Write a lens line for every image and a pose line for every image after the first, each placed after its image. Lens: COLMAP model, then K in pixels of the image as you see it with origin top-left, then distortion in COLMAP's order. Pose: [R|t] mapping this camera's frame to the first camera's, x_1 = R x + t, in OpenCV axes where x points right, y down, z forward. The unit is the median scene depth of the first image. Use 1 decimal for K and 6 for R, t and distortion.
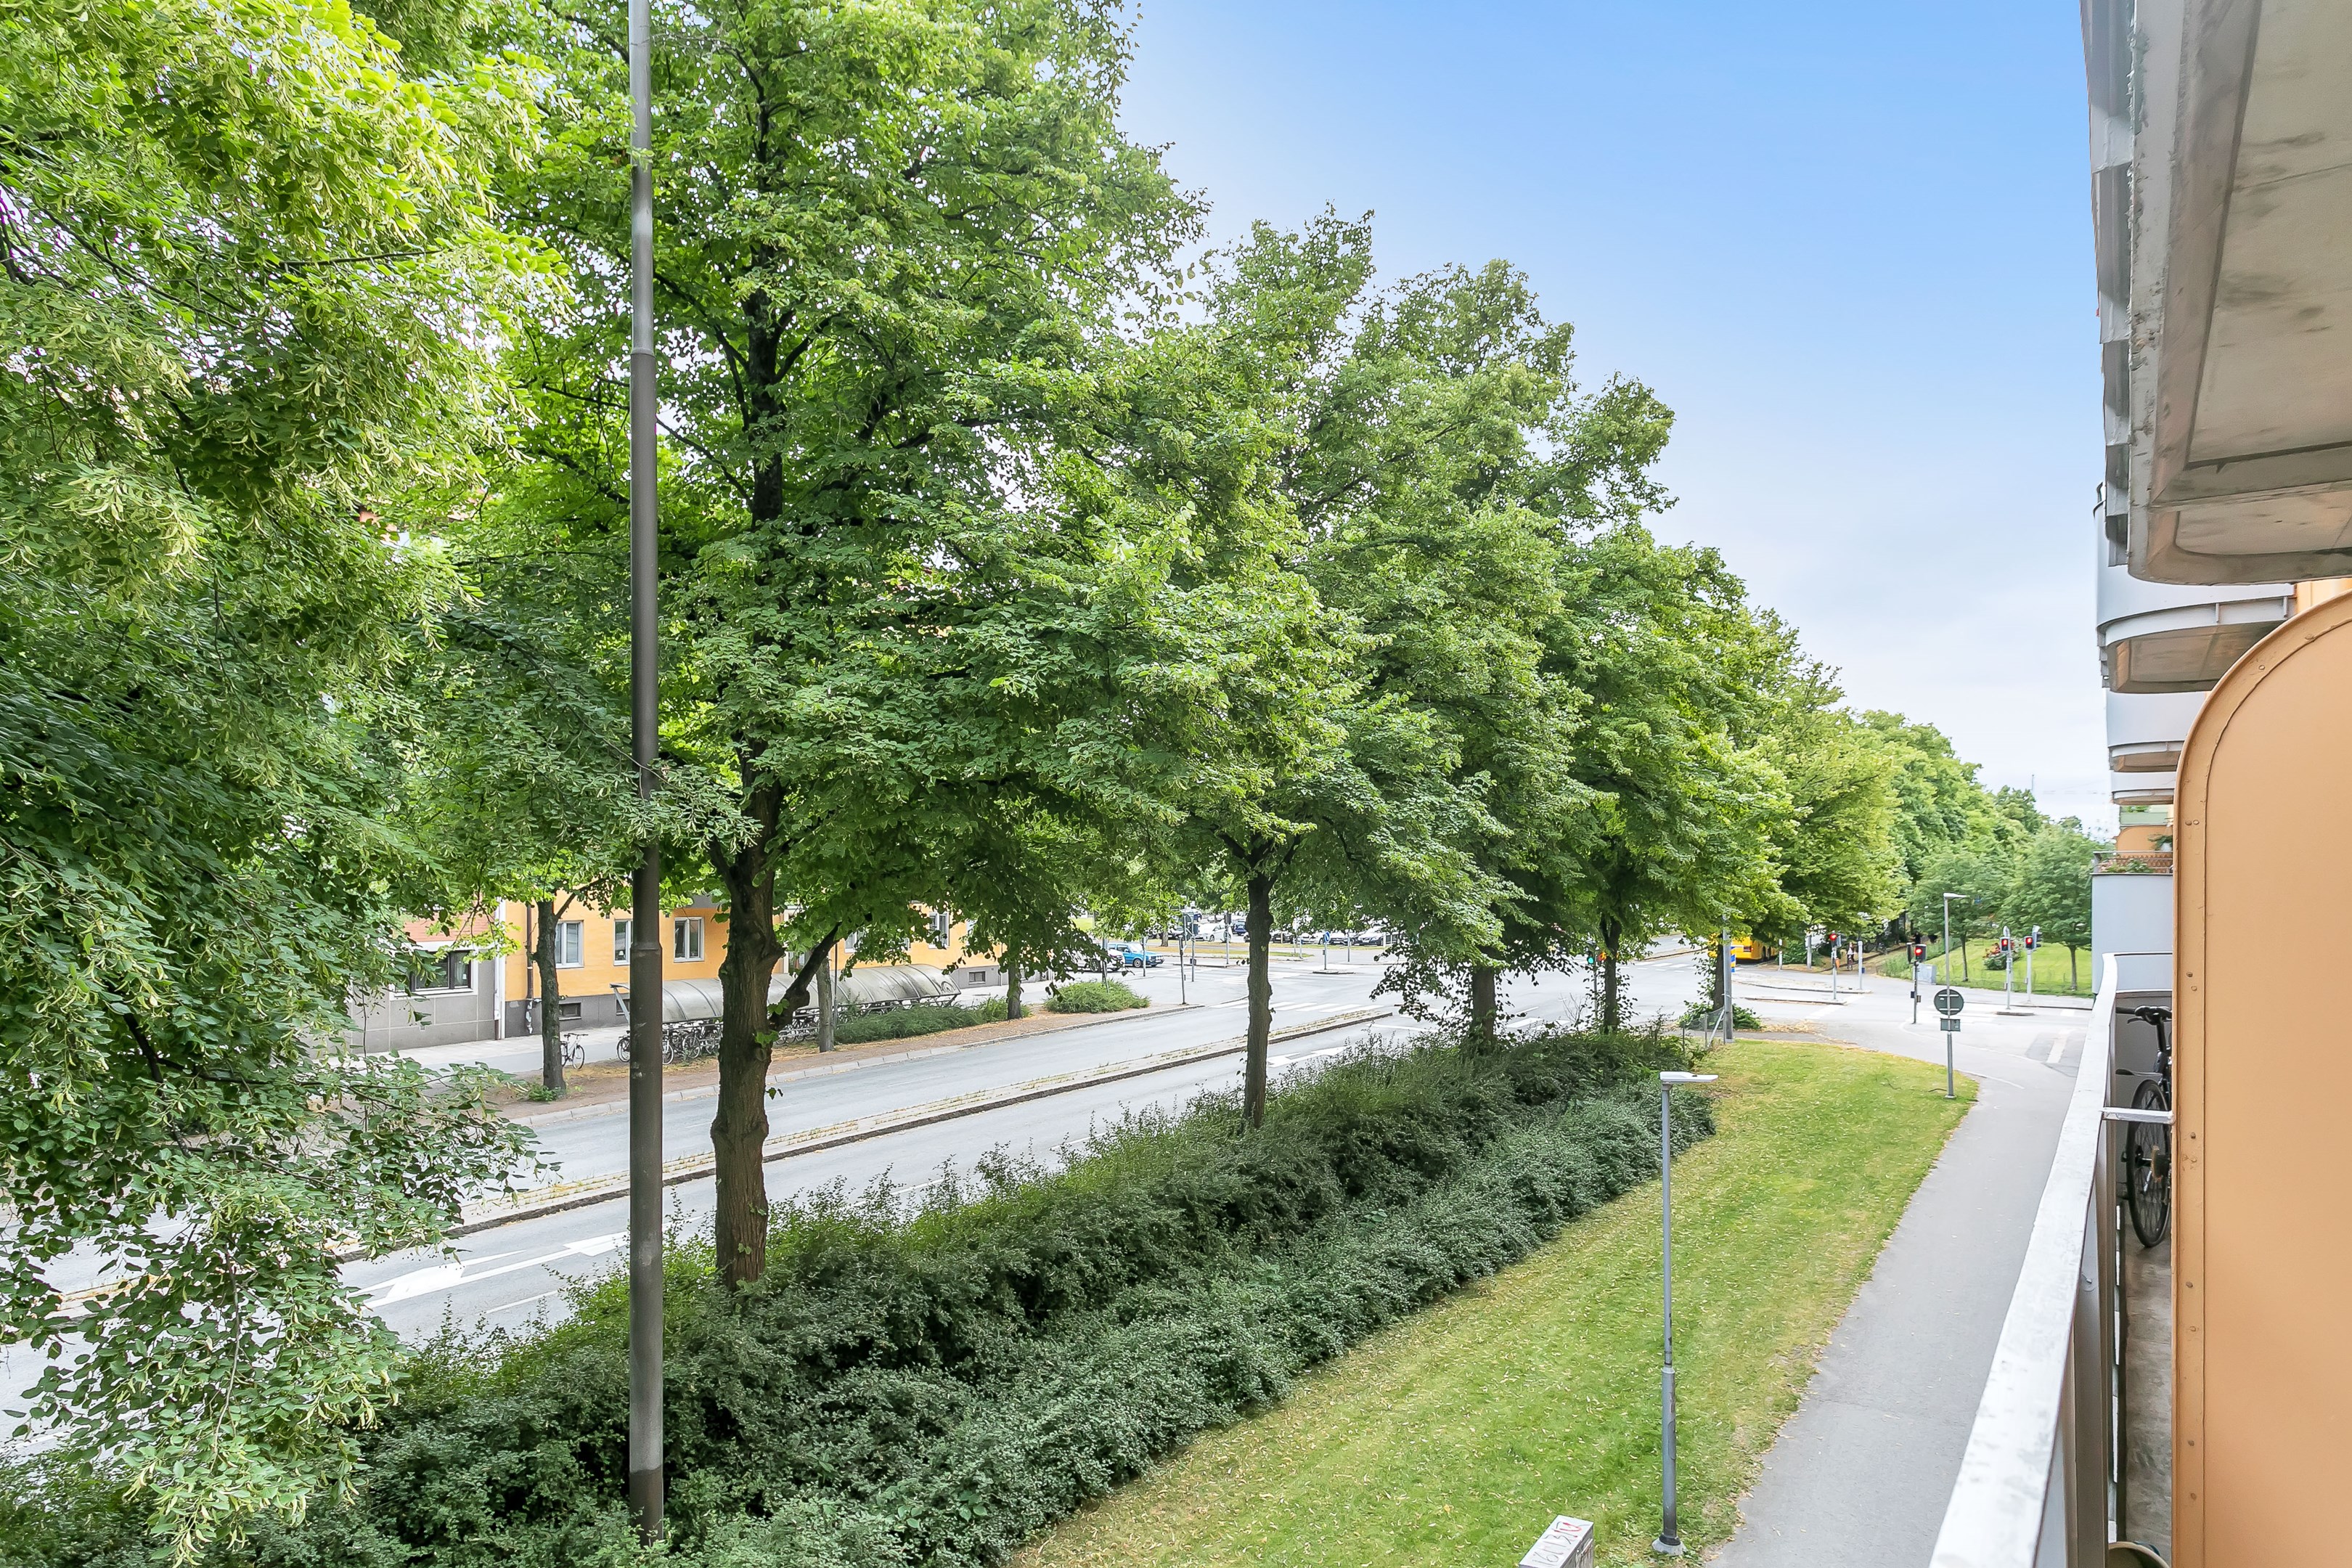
lens RADIAL K [[1310.5, 0, 1169.9], [0, 1310.5, 796.0], [0, 0, 1]] dist [0.000953, 0.000655]
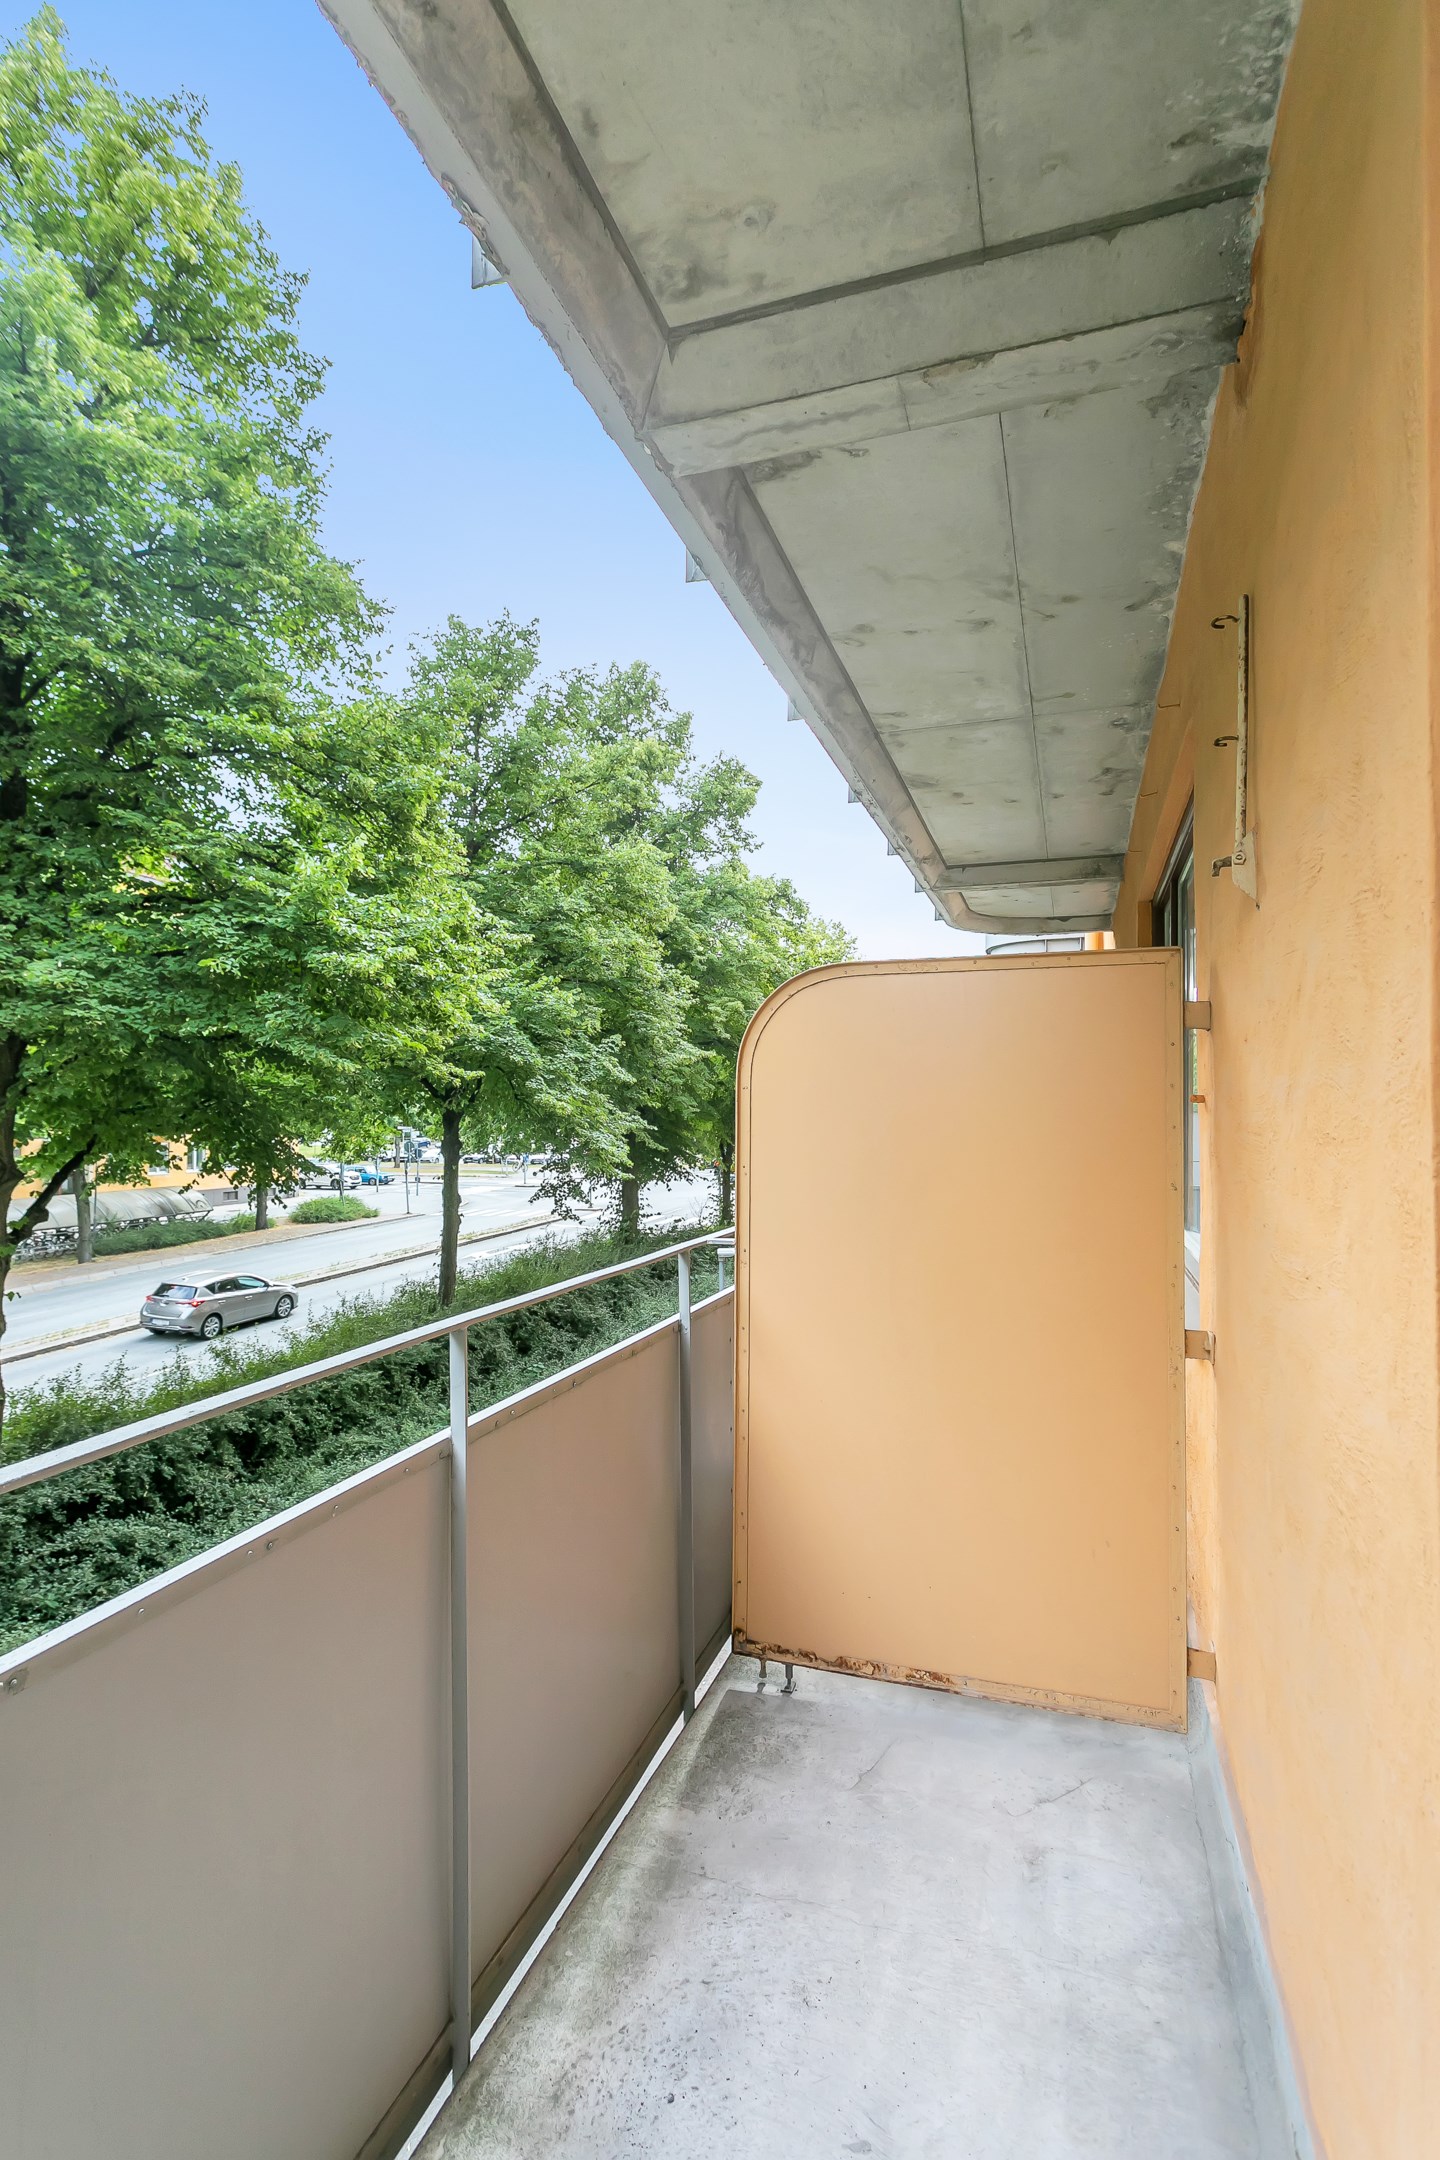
lens RADIAL K [[1045.5, 0, 725.1], [0, 1045.5, 1035.0], [0, 0, 1]] dist [-0.001164, 0.007109]
pose [[0.964252, 0.016190, 0.264492, 0.063473], [-0.013362, 0.999833, -0.012487, -0.006992], [-0.264650, 0.008506, 0.964307, -0.086660]]
